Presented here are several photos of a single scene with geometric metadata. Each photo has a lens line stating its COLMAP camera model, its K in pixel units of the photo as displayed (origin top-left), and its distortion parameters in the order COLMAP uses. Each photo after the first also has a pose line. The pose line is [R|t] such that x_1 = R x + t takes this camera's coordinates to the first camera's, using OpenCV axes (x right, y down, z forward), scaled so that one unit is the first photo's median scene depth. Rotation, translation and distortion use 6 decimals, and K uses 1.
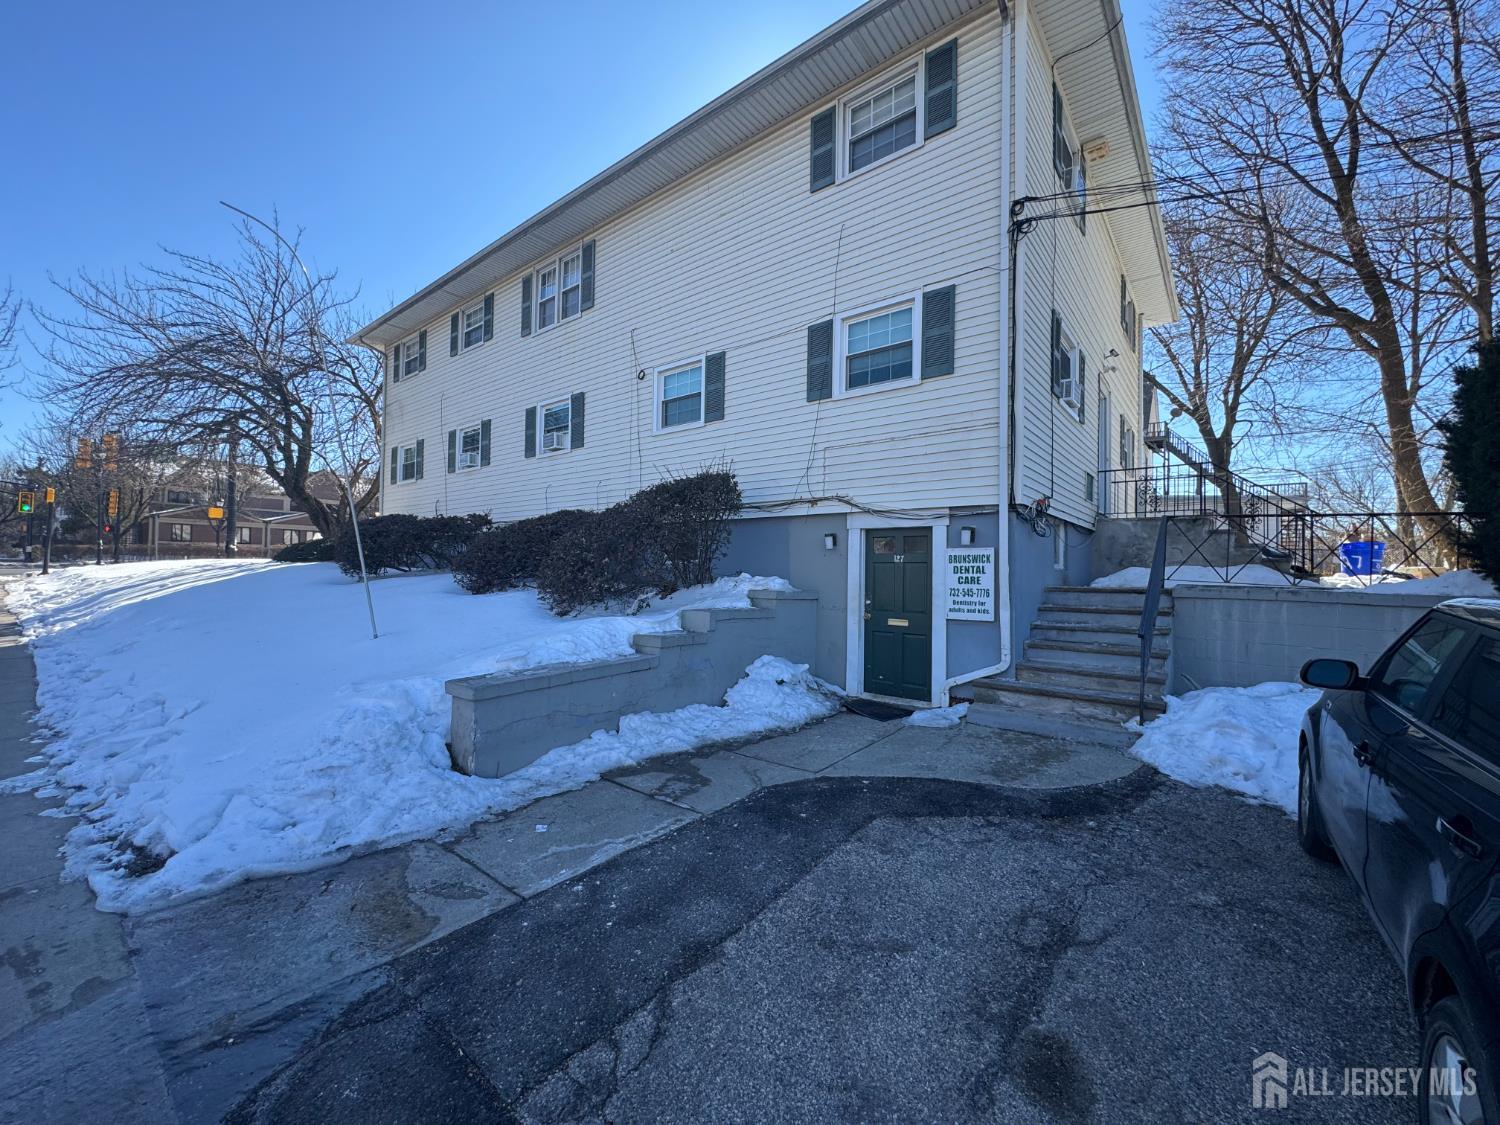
lens RADIAL K [[599.2, 0, 751.0], [0, 599.2, 566.4], [0, 0, 1]] dist [0.000681, -0.000101]
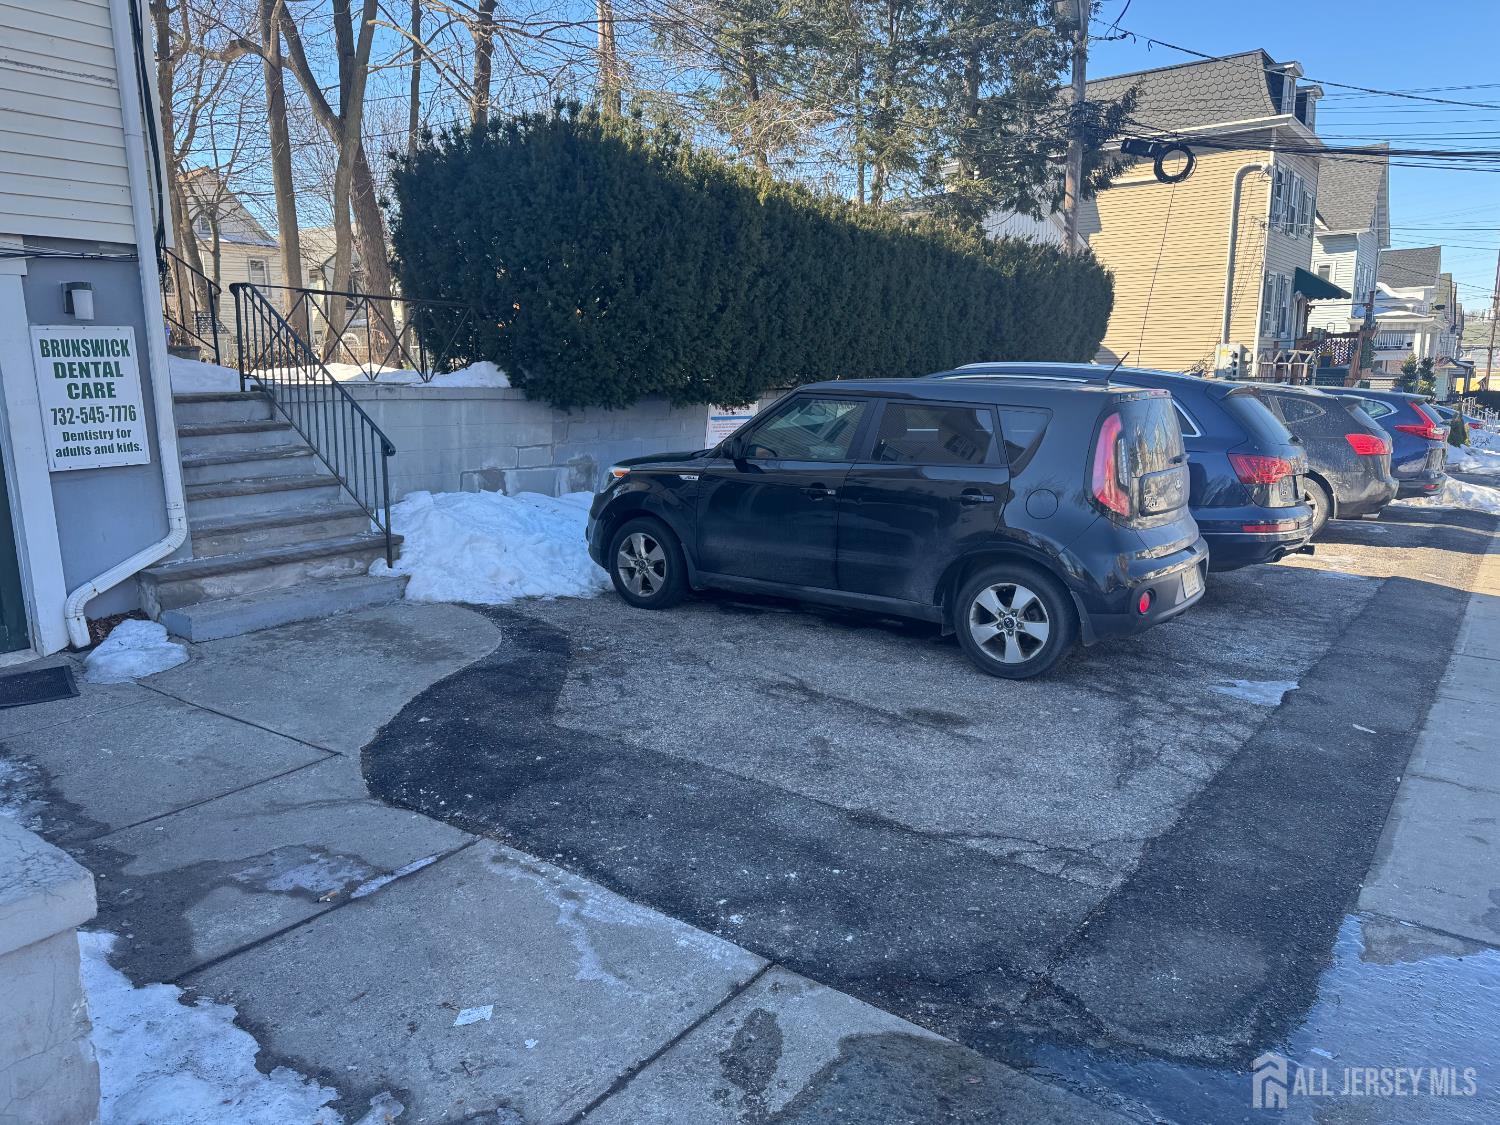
lens RADIAL K [[1063.5, 0, 751.7], [0, 1063.5, 560.9], [0, 0, 1]] dist [0.021276, -0.013592]
pose [[-0.051585, -0.192754, 0.979890, -0.911365], [0.005126, 0.981133, 0.193268, -0.011892], [-0.998655, 0.014993, -0.049624, 0.747429]]
